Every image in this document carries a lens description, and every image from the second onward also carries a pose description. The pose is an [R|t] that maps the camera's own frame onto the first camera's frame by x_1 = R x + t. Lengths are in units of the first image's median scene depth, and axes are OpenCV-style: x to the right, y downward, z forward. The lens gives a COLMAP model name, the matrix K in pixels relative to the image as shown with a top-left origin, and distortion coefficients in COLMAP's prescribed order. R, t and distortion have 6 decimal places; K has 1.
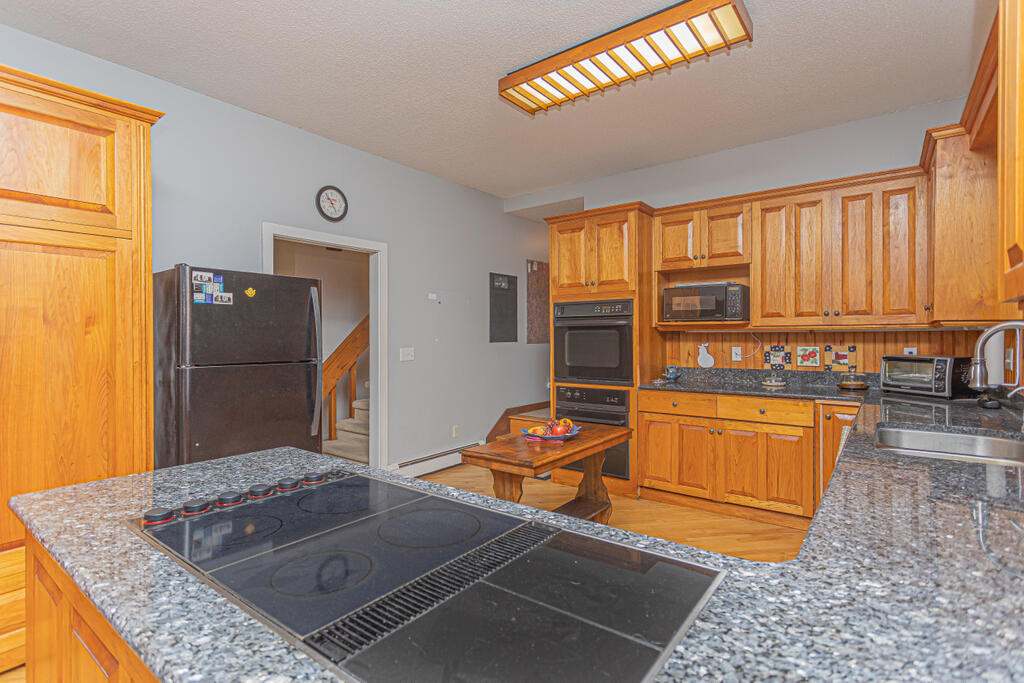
lens RADIAL K [[489.1, 0, 509.8], [0, 489.1, 334.3], [0, 0, 1]] dist [-0.001911, 0.000529]
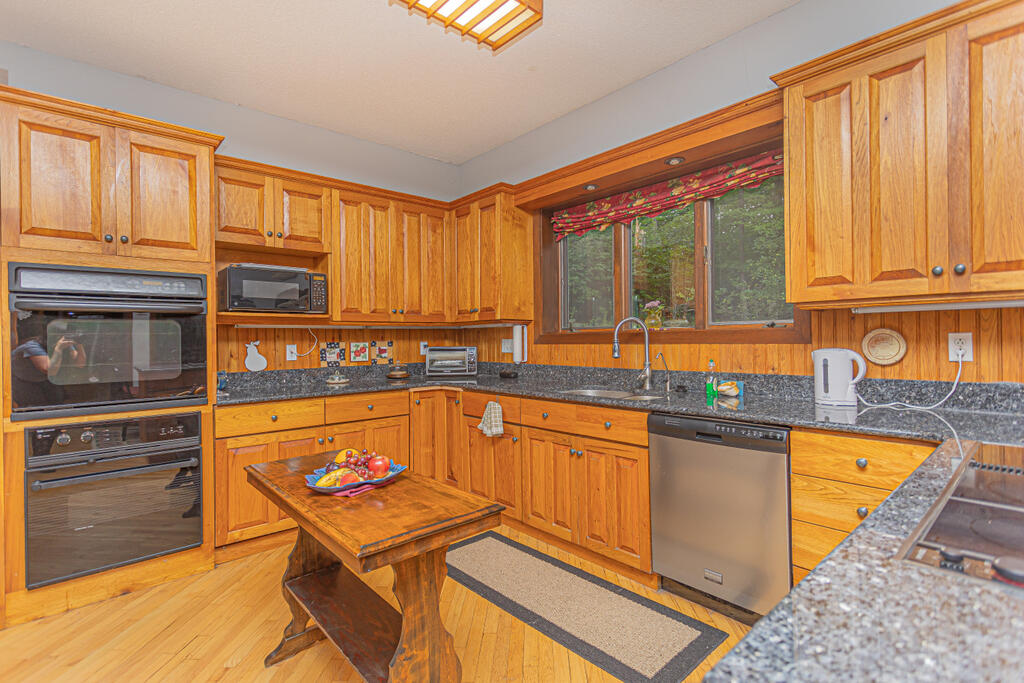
lens RADIAL K [[481.3, 0, 507.0], [0, 481.3, 336.4], [0, 0, 1]] dist [-0.001627, 0.000769]
pose [[0.194891, 0.005976, 0.980807, -0.336560], [0.008332, 0.999935, -0.007748, 0.022072], [-0.980789, 0.009682, 0.194829, 0.485950]]
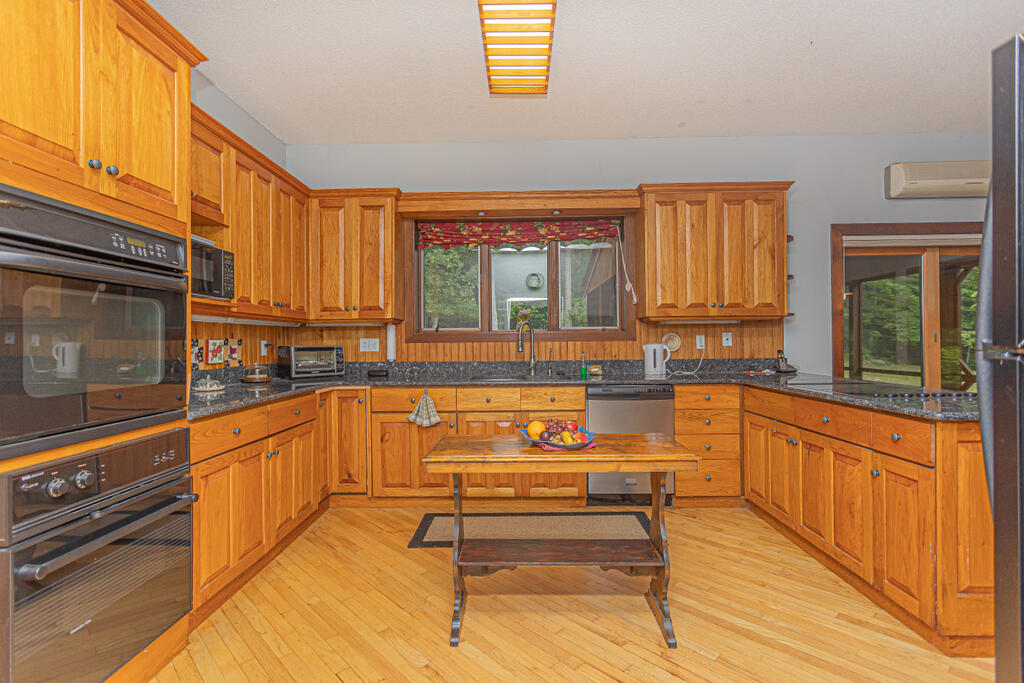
lens RADIAL K [[483.6, 0, 509.2], [0, 483.6, 340.6], [0, 0, 1]] dist [-0.002704, 0.000228]
pose [[-0.589360, 0.012564, 0.807773, -0.348229], [0.007453, 0.999921, -0.010115, 0.038027], [-0.807836, 0.000059, -0.589407, 1.074546]]
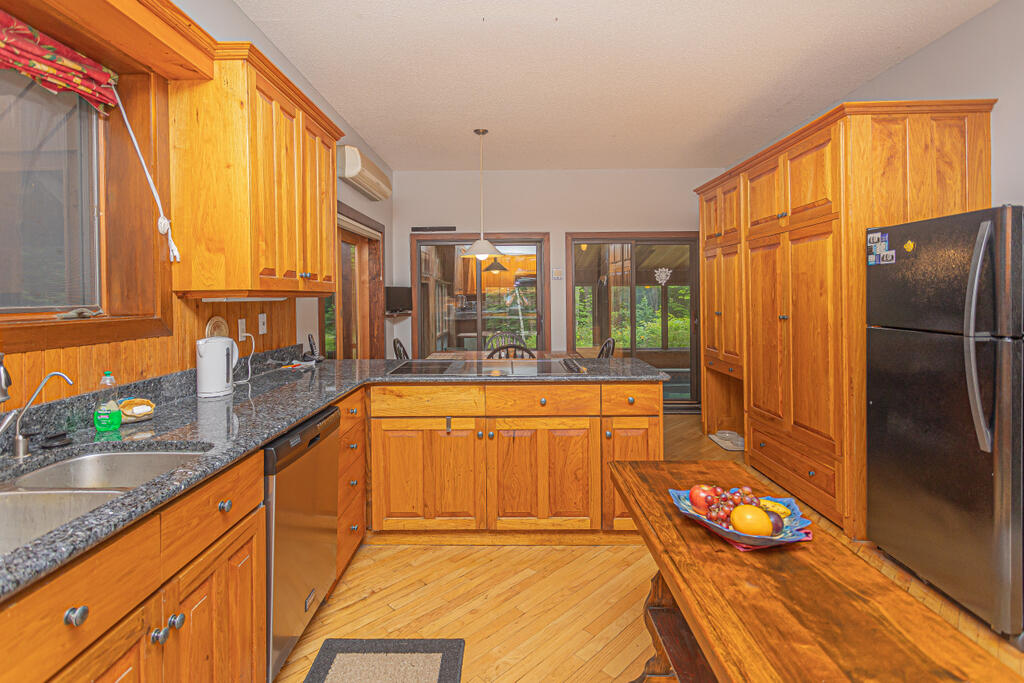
lens RADIAL K [[498.5, 0, 509.3], [0, 498.5, 298.4], [0, 0, 1]] dist [-0.001558, -0.000274]
pose [[-0.801900, 0.014414, -0.597284, 0.376333], [0.016368, 0.999864, 0.002155, -0.005518], [0.597234, -0.008049, -0.802027, 0.883737]]
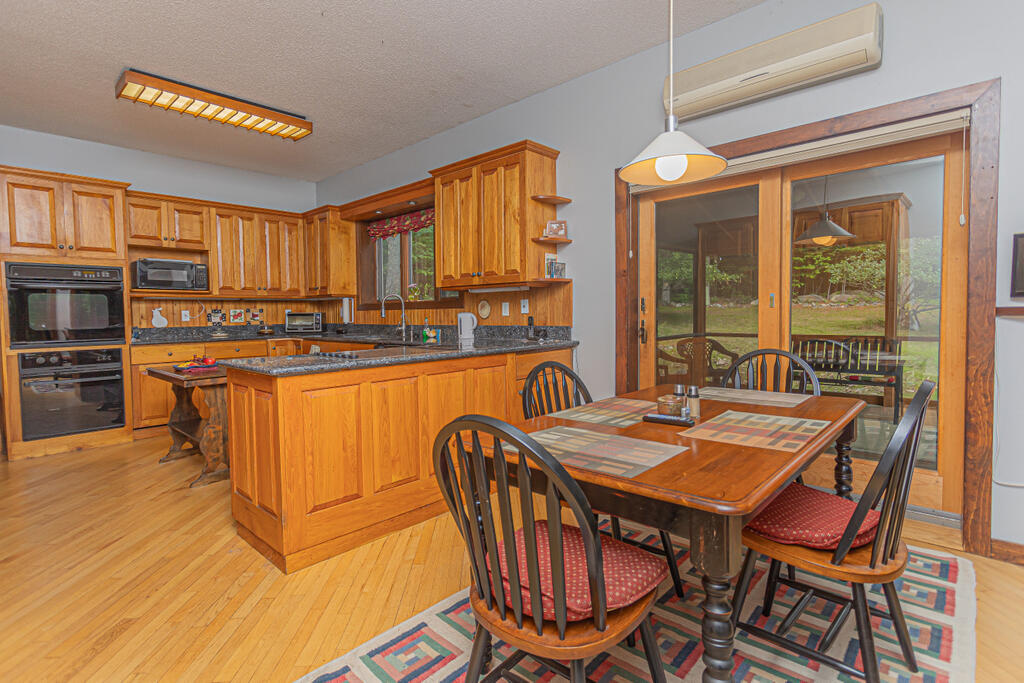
lens RADIAL K [[498.1, 0, 513.2], [0, 498.1, 332.9], [0, 0, 1]] dist [0.001339, 0.000099]
pose [[0.095045, -0.038179, 0.994741, -0.861237], [0.007311, 0.999264, 0.037654, 0.045212], [-0.995446, 0.003694, 0.095254, -0.013178]]
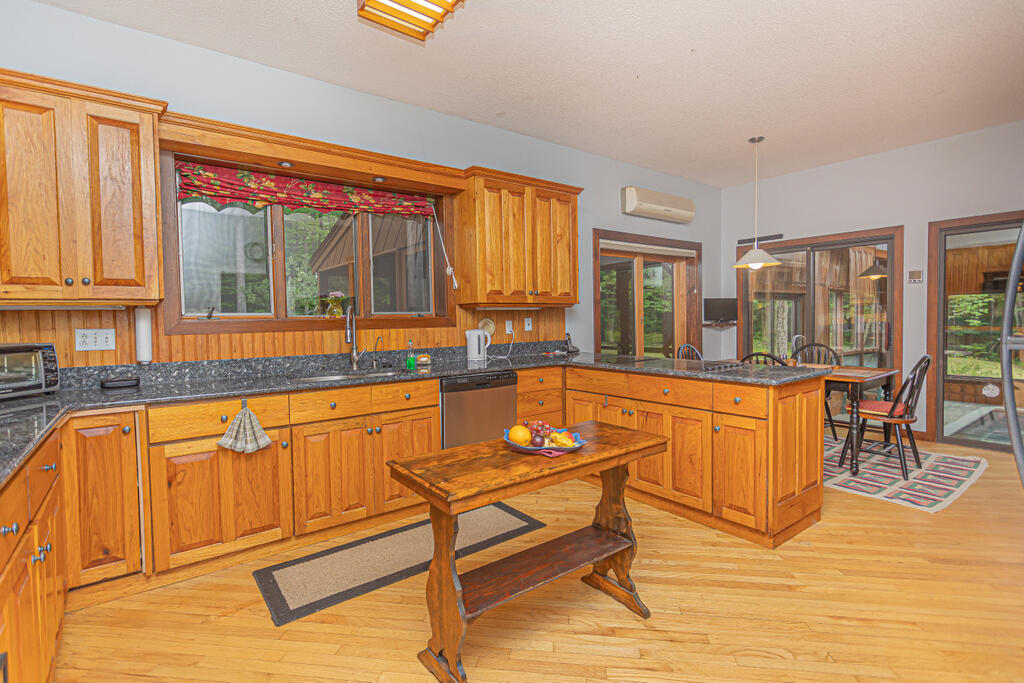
lens RADIAL K [[489.1, 0, 509.8], [0, 489.1, 334.3], [0, 0, 1]] dist [-0.001911, 0.000529]
pose [[-0.963574, 0.010165, 0.267249, -0.042866], [0.018346, 0.999436, 0.028136, 0.018417], [-0.266812, 0.032014, -0.963217, 1.199369]]
